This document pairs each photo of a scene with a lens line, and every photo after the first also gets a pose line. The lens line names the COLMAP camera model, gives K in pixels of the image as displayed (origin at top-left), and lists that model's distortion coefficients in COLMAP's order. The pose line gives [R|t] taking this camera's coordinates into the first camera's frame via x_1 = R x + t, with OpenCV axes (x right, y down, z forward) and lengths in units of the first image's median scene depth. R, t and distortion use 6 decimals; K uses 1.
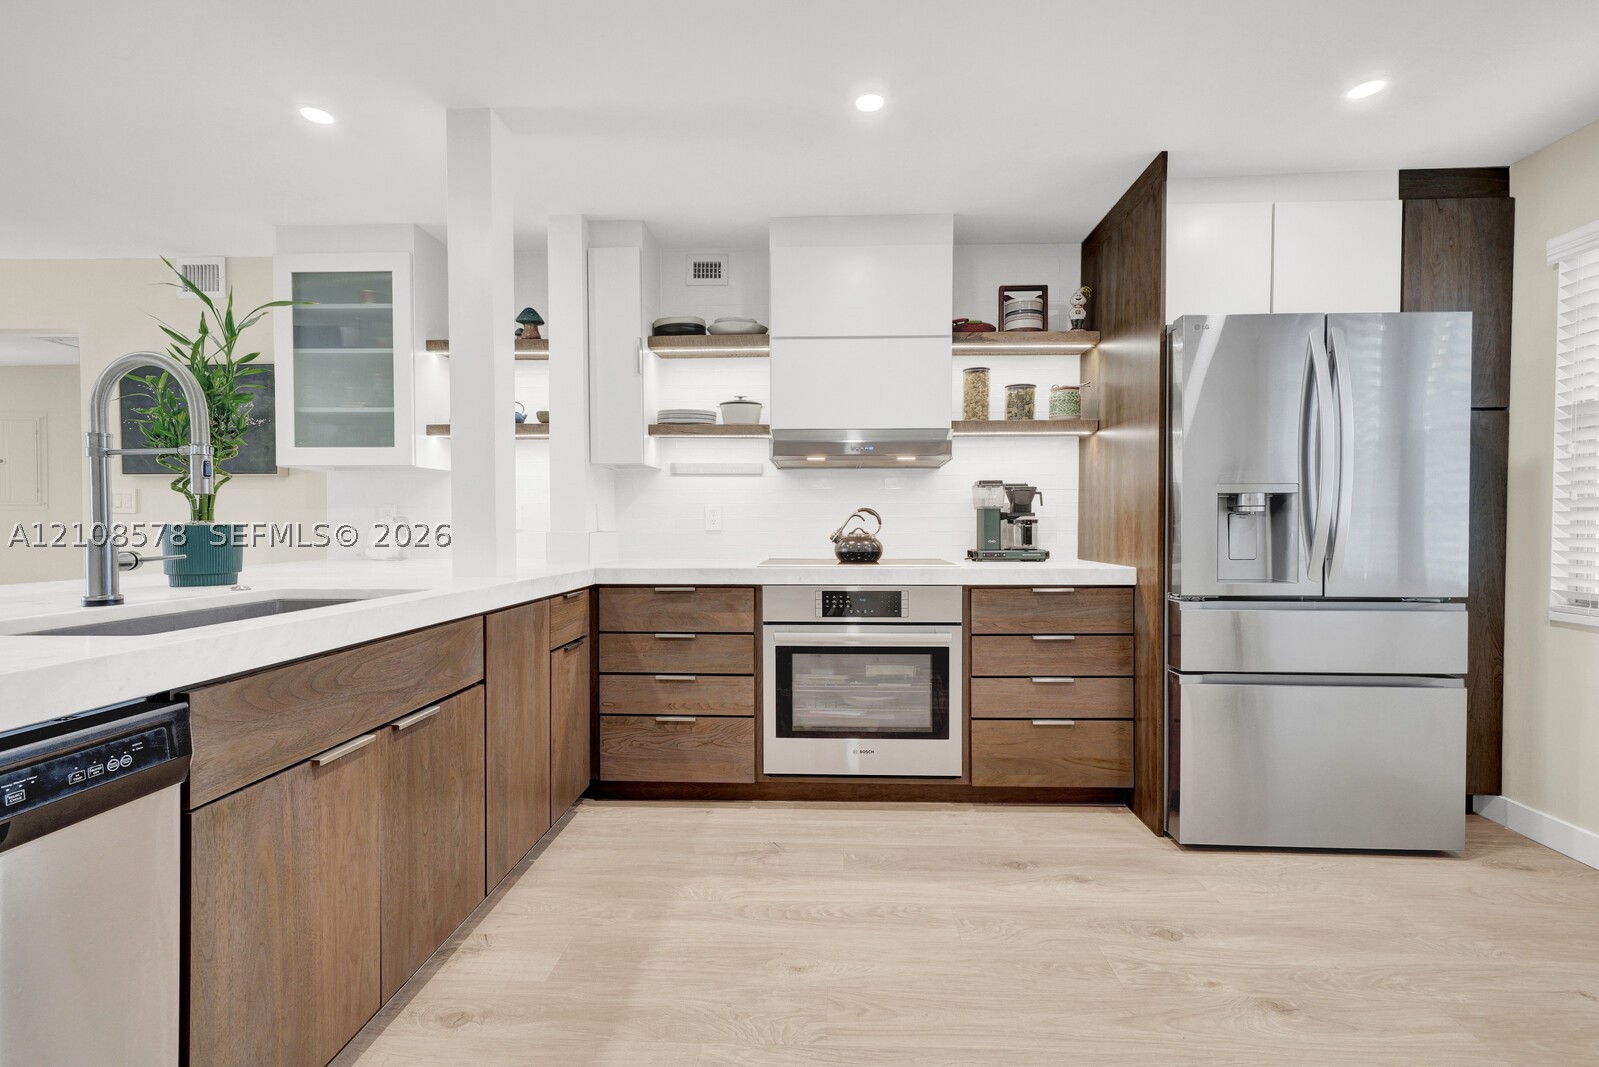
lens RADIAL K [[710.4, 0, 808.5], [0, 710.4, 529.5], [0, 0, 1]] dist [0.002385, 0.000358]
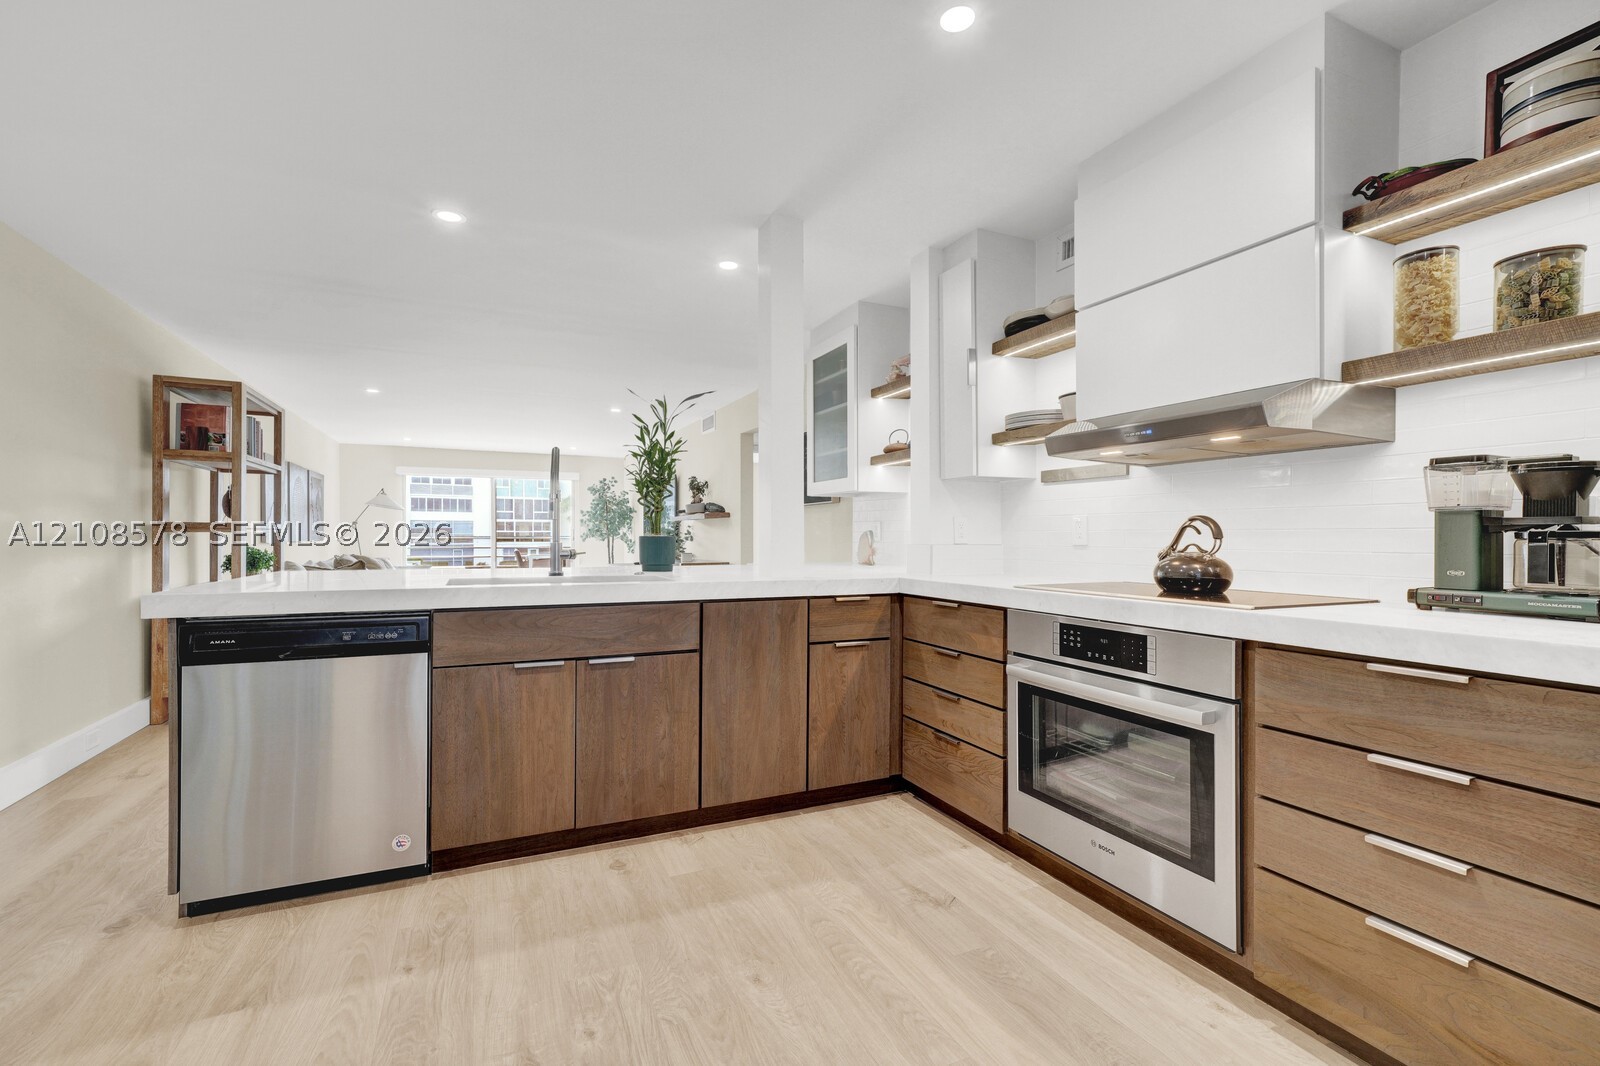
lens RADIAL K [[699.3, 0, 800.0], [0, 699.3, 533.0], [0, 0, 1]] dist [0.003392, 0.000730]
pose [[0.453025, -0.000918, -0.891497, 0.581628], [-0.010779, 0.999921, -0.006507, -0.004849], [0.891433, 0.012557, 0.452979, 0.387798]]
